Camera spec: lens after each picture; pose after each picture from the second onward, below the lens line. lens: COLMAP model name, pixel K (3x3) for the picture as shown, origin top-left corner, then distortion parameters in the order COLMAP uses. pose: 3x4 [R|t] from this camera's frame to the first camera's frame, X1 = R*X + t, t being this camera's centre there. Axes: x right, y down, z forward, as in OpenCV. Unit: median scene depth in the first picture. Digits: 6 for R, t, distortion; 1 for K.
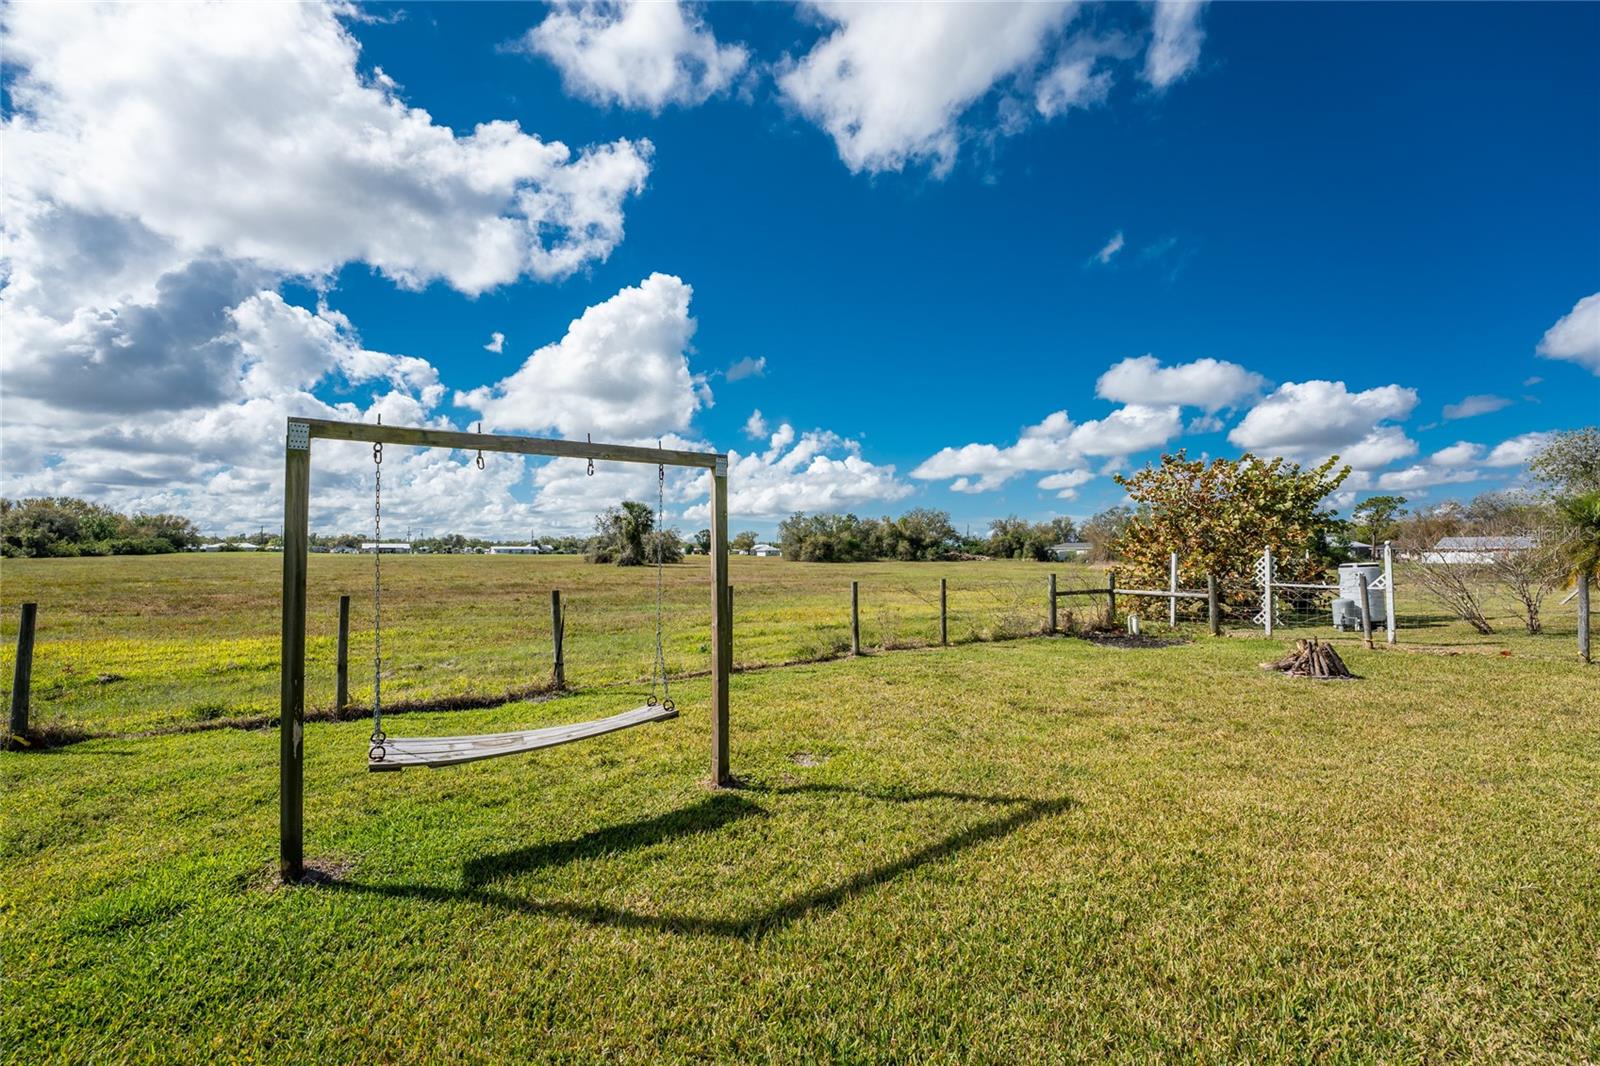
lens RADIAL K [[641.6, 0, 793.0], [0, 641.6, 547.9], [0, 0, 1]] dist [-0.023845, 0.000086]
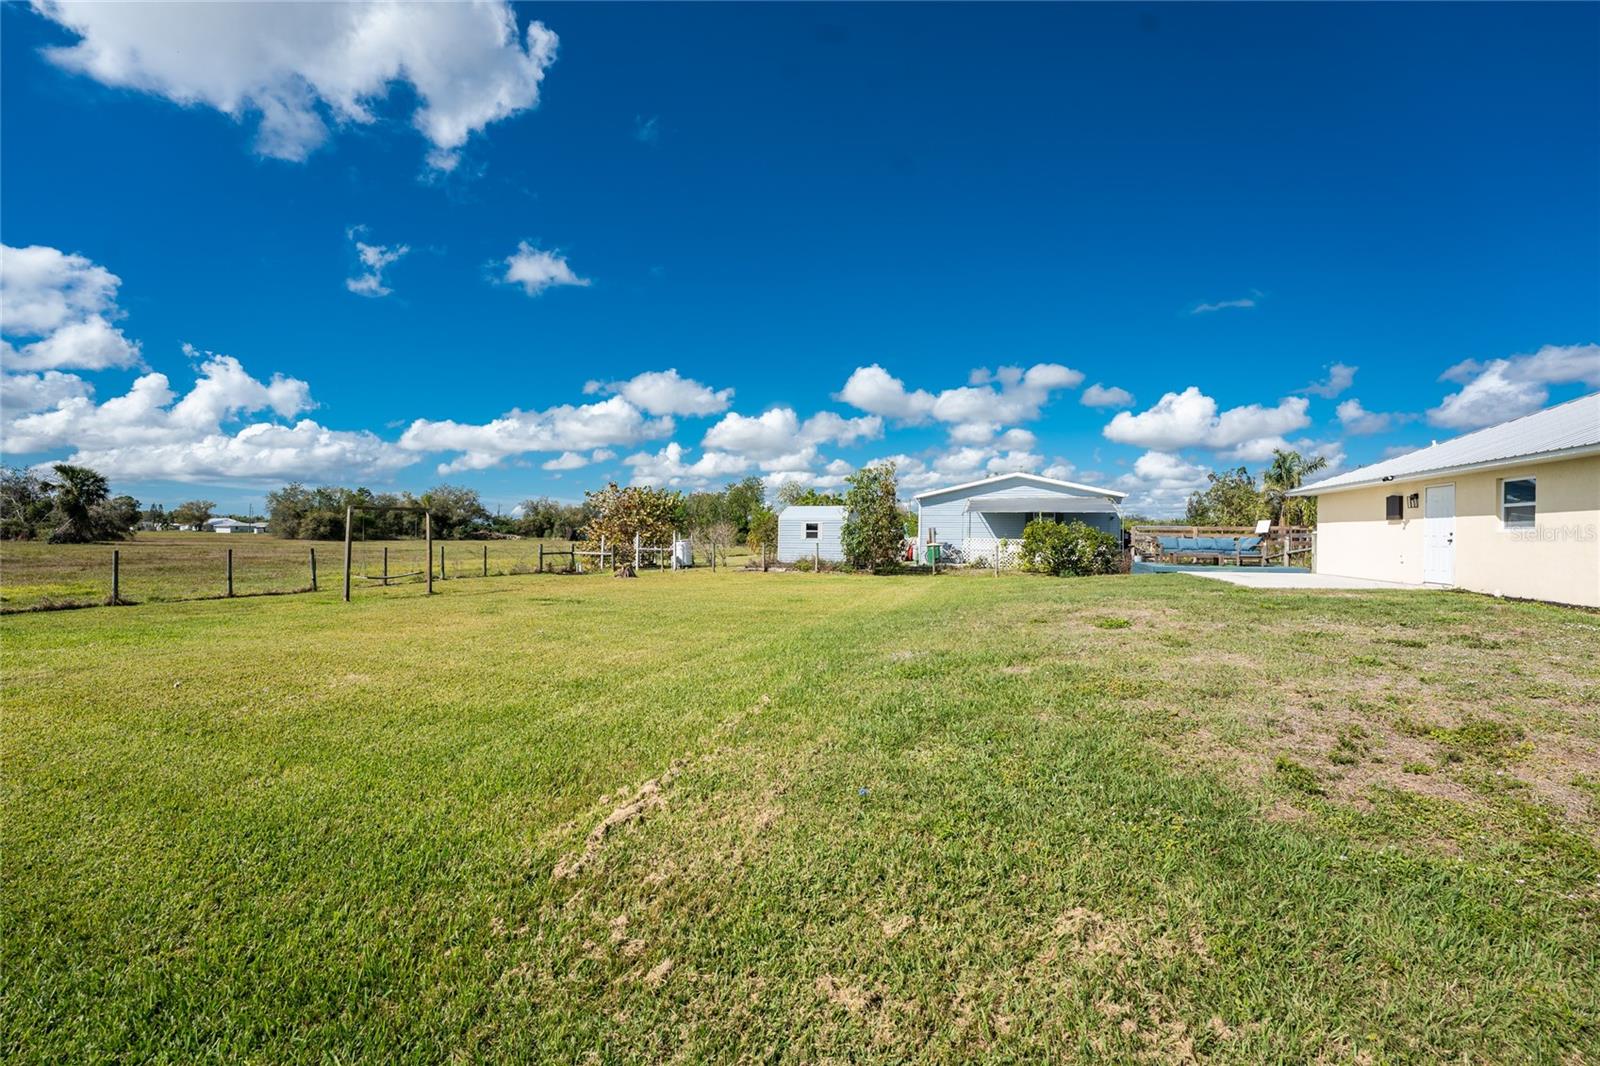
lens RADIAL K [[714.4, 0, 818.3], [0, 714.4, 545.0], [0, 0, 1]] dist [0.003570, 0.000030]
pose [[0.773148, 0.000035, 0.634225, -0.052997], [-0.016520, 0.999662, 0.020084, -0.002513], [-0.634010, -0.026006, 0.772888, -0.195886]]
